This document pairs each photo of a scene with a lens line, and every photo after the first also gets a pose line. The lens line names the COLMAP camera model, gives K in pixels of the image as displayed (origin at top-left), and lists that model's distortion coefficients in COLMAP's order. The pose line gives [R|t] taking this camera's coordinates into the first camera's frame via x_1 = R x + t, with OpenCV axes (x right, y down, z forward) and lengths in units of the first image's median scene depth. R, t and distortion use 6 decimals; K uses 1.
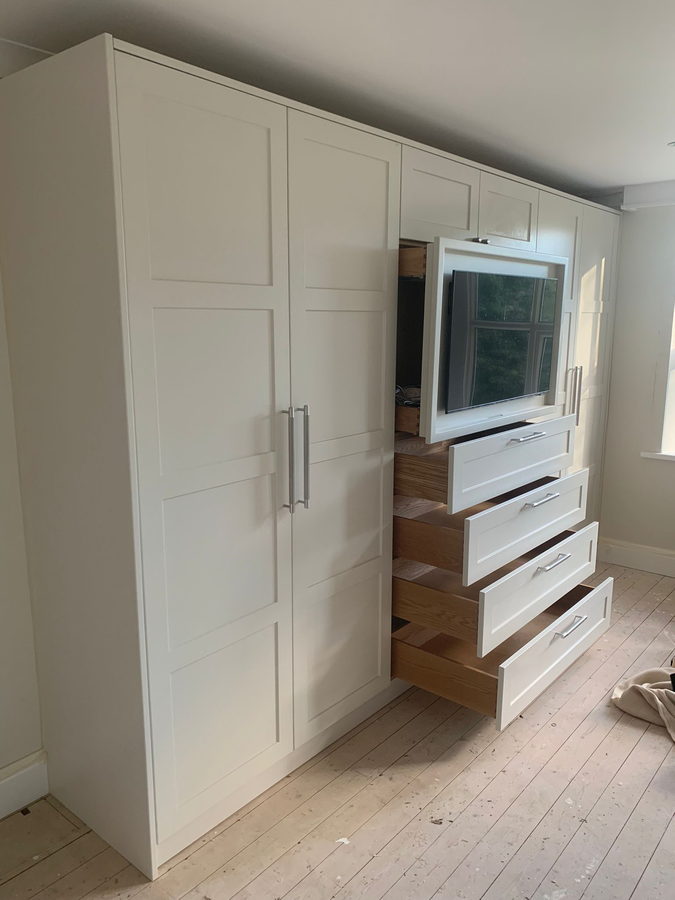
lens RADIAL K [[688.5, 0, 346.0], [0, 688.5, 454.0], [0, 0, 1]] dist [-0.002565, -0.002908]
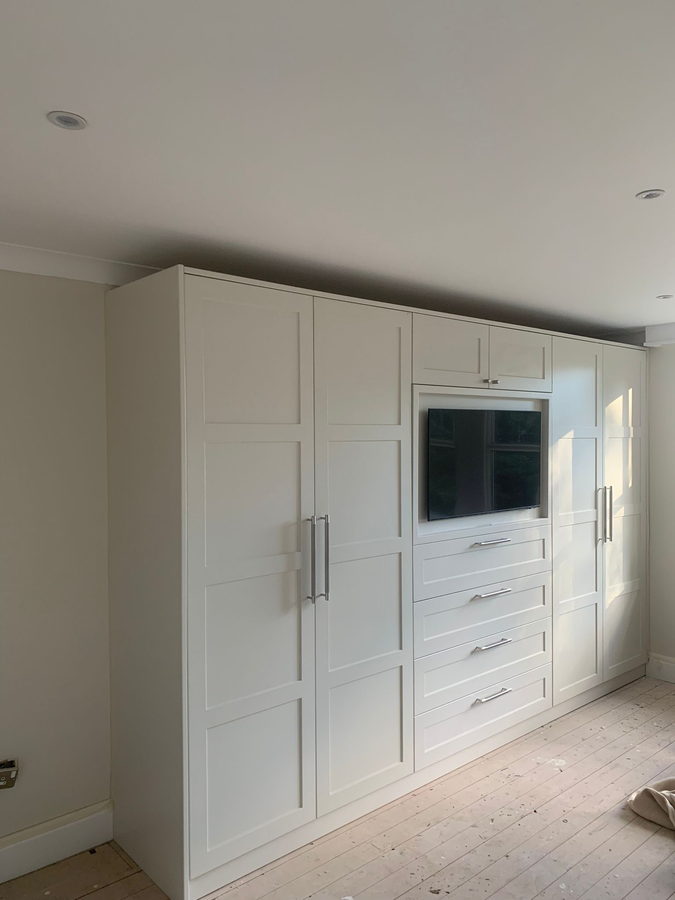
lens RADIAL K [[687.6, 0, 337.5], [0, 687.6, 450.0], [0, 0, 1]] dist [-0.005392, -0.001932]
pose [[0.986551, -0.007258, -0.163294, 0.153140], [-0.022265, 0.983735, -0.178238, 0.031381], [0.161931, 0.179477, 0.970343, -0.215868]]
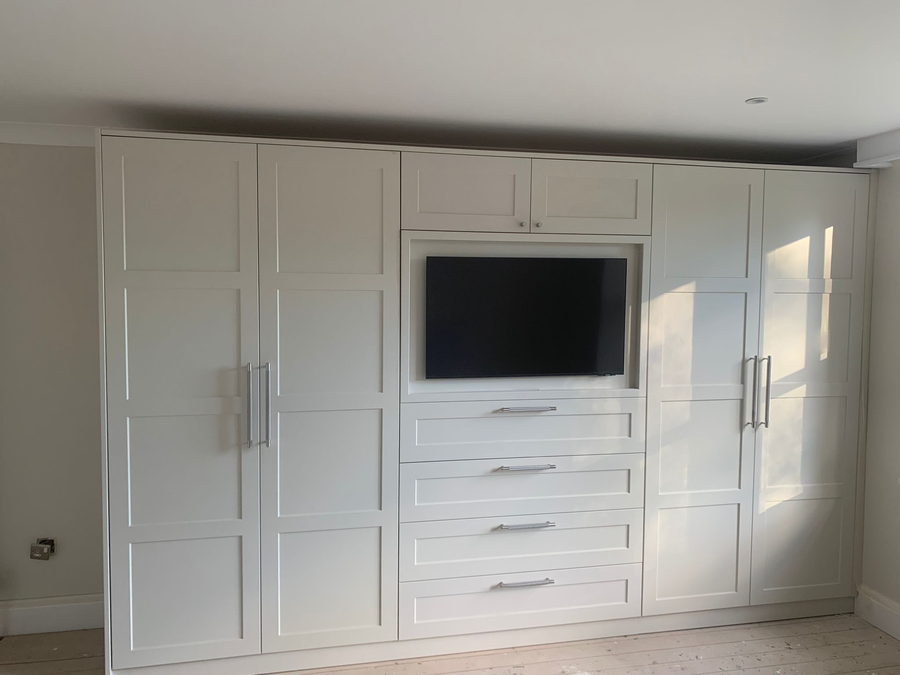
lens RADIAL K [[678.5, 0, 450.0], [0, 678.5, 337.5], [0, 0, 1]] dist [0.014111, -0.001196]
pose [[0.786020, 0.041144, -0.616830, 0.891624], [-0.126083, 0.987480, -0.094799, -0.037682], [0.605207, 0.152286, 0.781367, 0.195685]]
